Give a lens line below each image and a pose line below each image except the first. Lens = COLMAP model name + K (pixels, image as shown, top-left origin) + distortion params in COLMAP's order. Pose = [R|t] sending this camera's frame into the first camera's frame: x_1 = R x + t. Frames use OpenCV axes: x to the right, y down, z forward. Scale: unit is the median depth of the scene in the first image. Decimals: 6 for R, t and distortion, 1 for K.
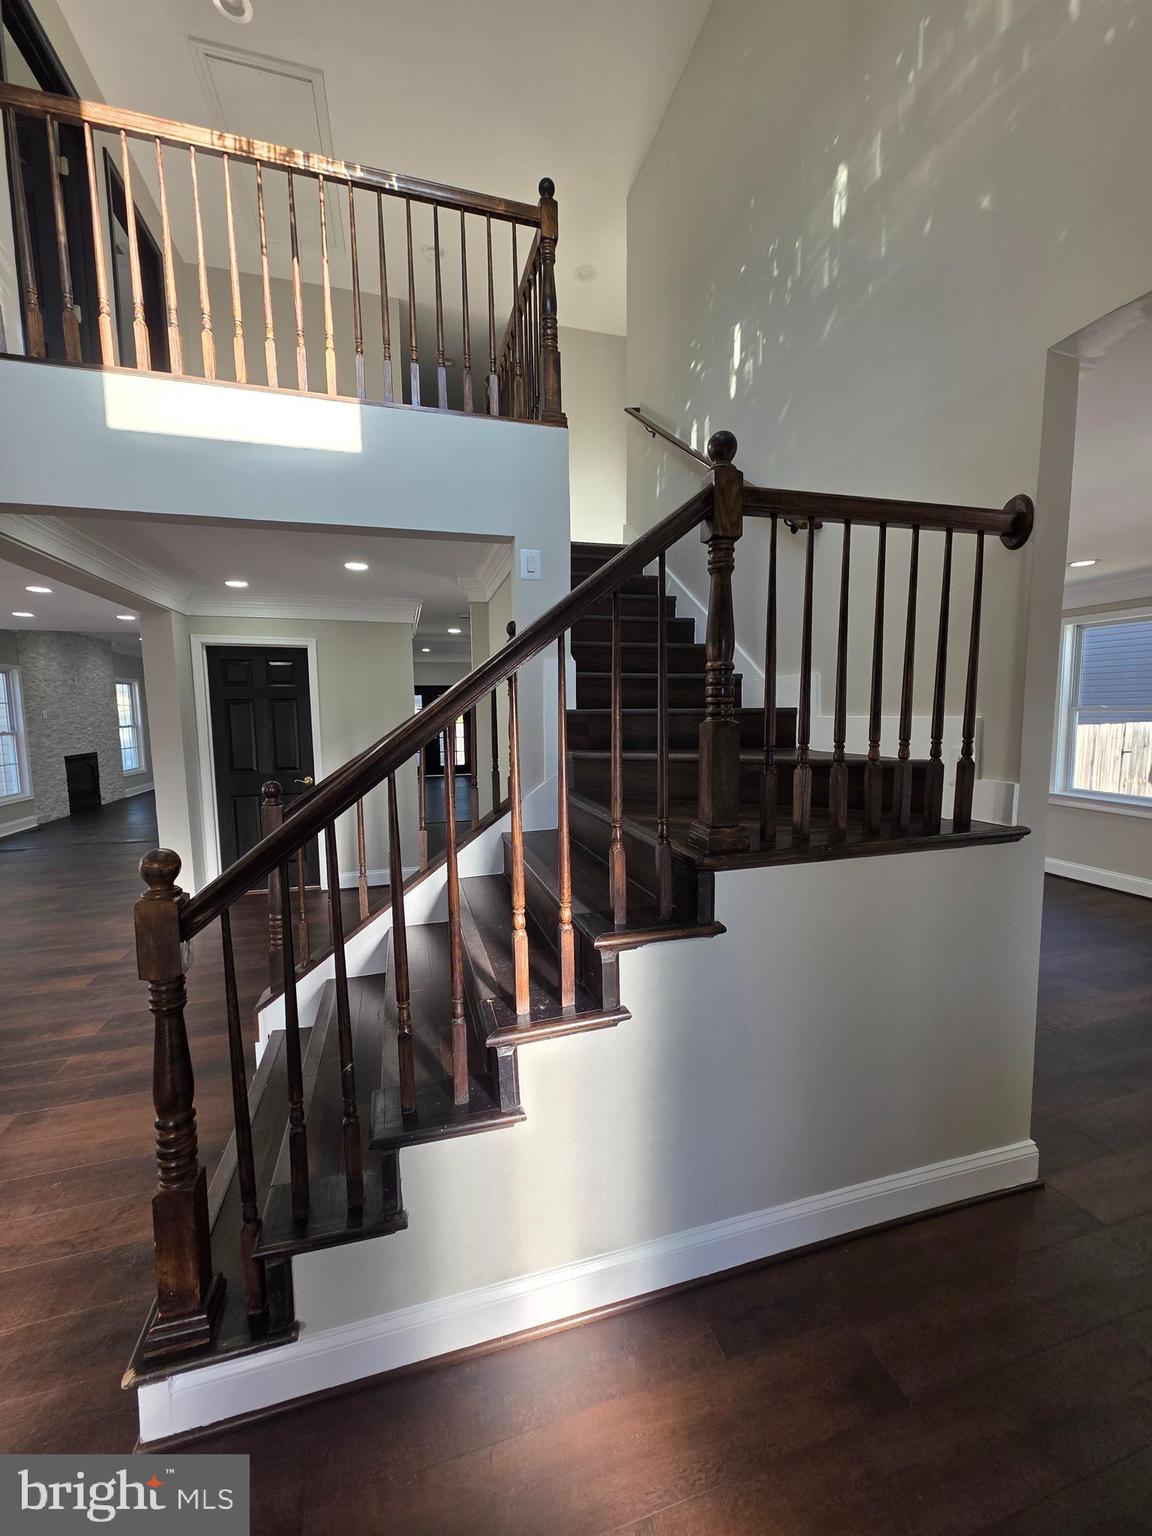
lens RADIAL K [[609.5, 0, 579.3], [0, 609.5, 766.1], [0, 0, 1]] dist [0.003991, 0.000114]
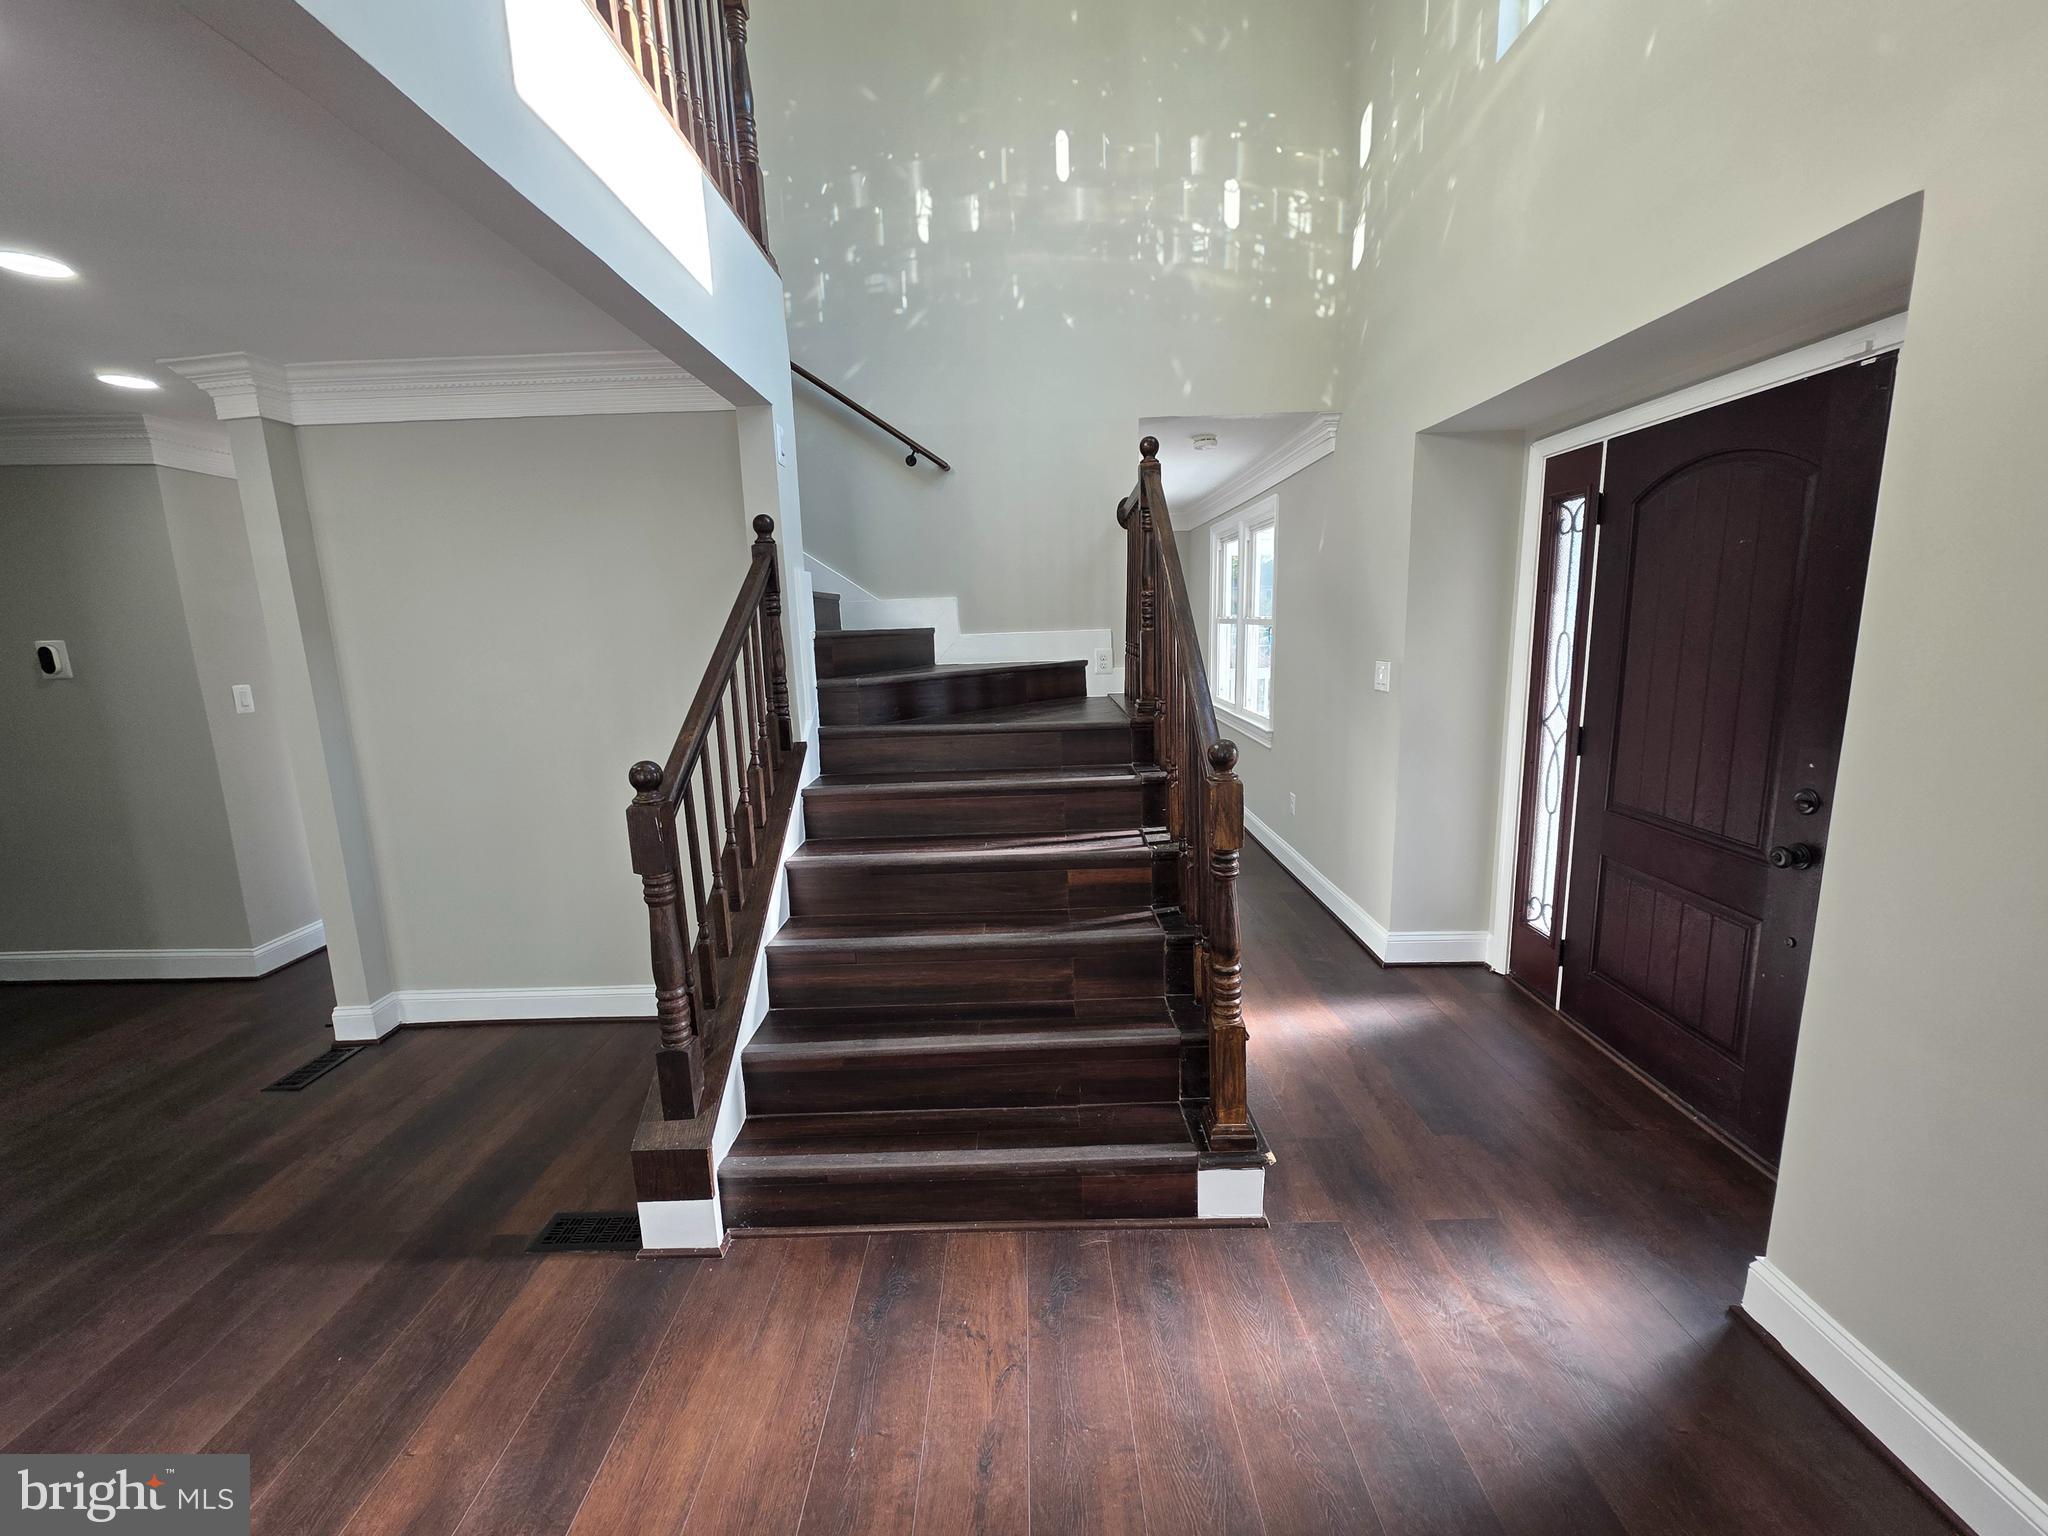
lens RADIAL K [[812.6, 0, 1023.0], [0, 812.6, 764.4], [0, 0, 1]] dist [0.003991, 0.000114]
pose [[0.287429, -0.160222, 0.944306, -0.557383], [0.114598, 0.984580, 0.132174, -0.014948], [-0.950922, 0.070225, 0.301358, 0.223098]]
